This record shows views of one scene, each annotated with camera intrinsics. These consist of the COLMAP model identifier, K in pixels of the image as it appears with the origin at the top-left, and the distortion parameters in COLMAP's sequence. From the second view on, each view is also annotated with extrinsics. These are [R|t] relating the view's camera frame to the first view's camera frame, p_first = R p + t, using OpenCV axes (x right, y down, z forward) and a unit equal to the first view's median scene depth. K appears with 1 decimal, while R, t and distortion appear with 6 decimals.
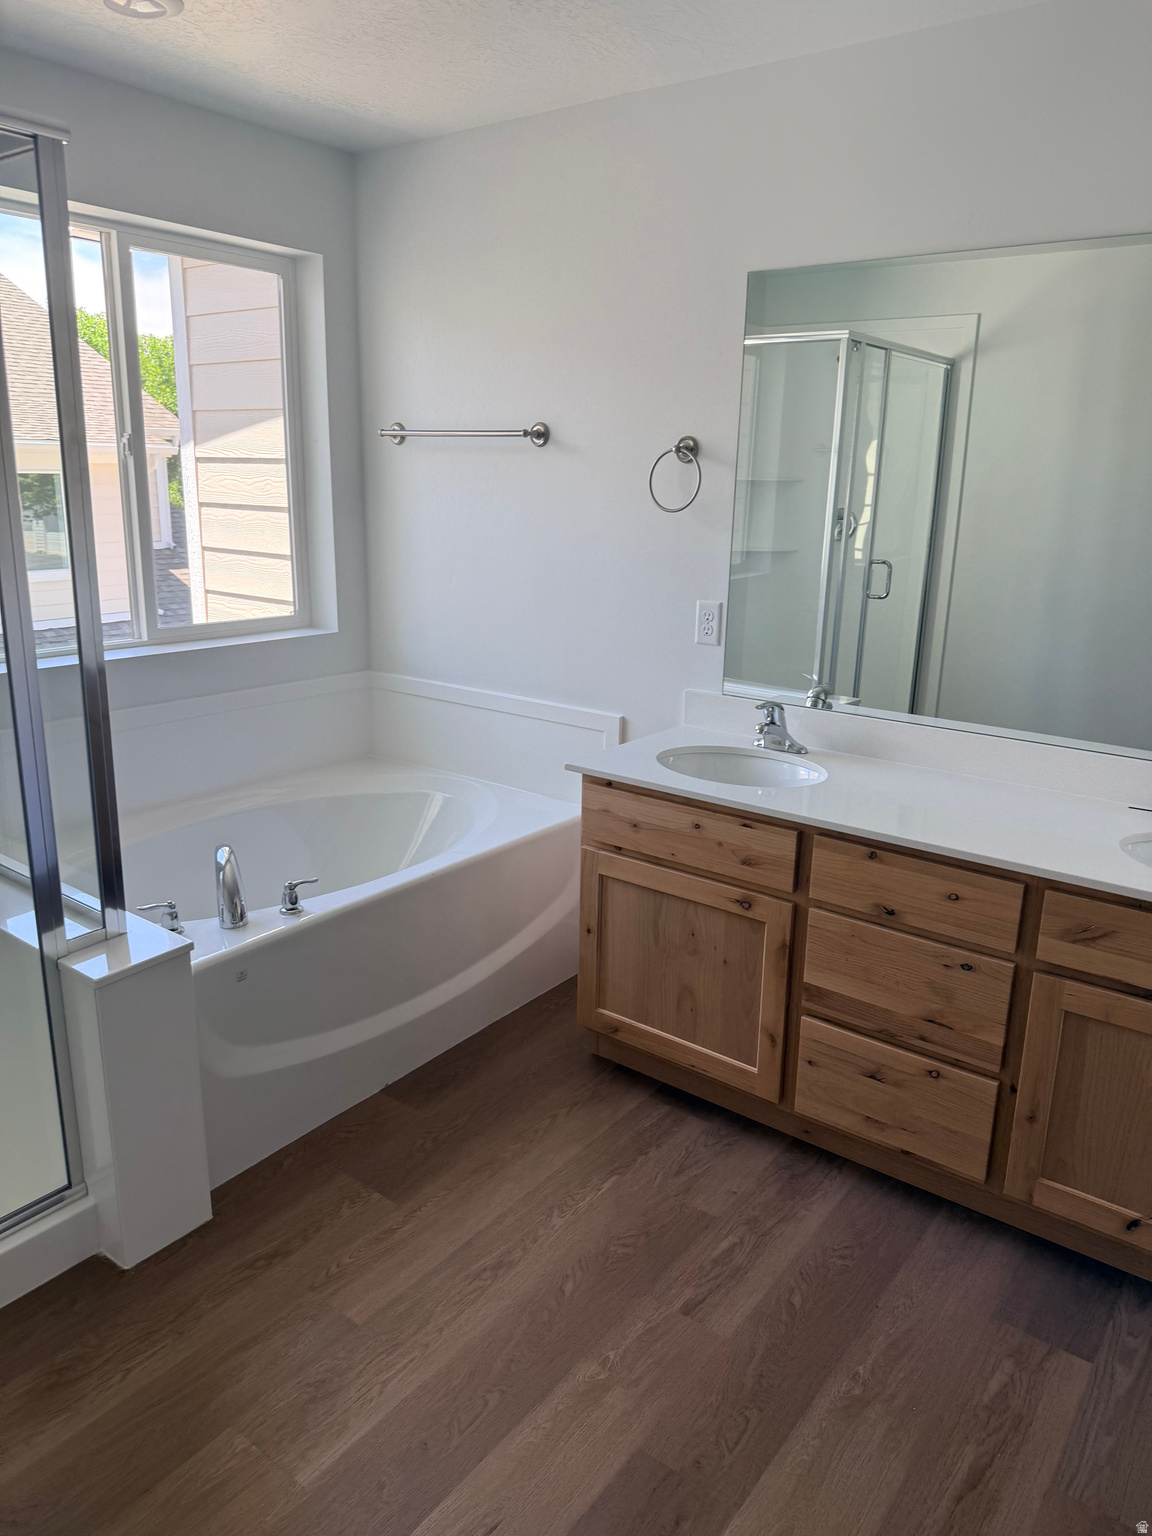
lens RADIAL K [[1079.8, 0, 596.9], [0, 1079.8, 767.9], [0, 0, 1]] dist [-0.006682, -0.010895]
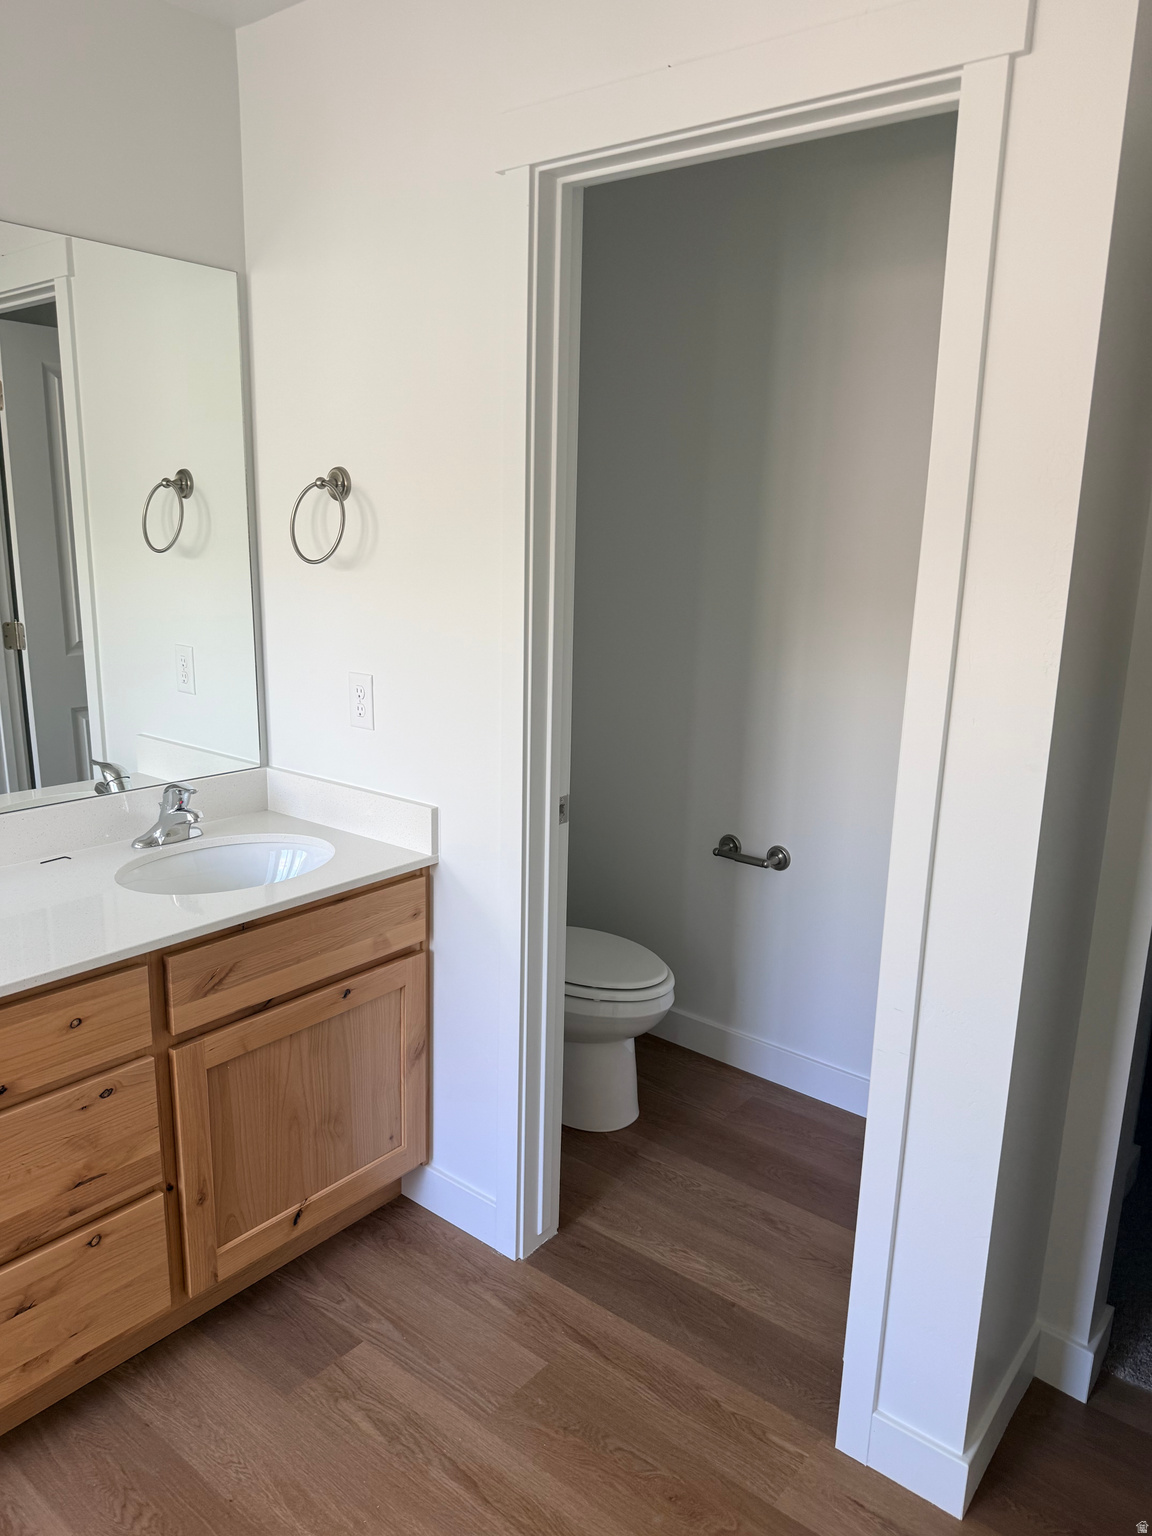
lens RADIAL K [[1079.8, 0, 596.9], [0, 1079.8, 767.9], [0, 0, 1]] dist [-0.006682, -0.010895]
pose [[0.025881, -0.242619, 0.969776, -0.396996], [0.233969, 0.944627, 0.230083, -0.156086], [-0.971899, 0.220943, 0.081213, 0.540043]]
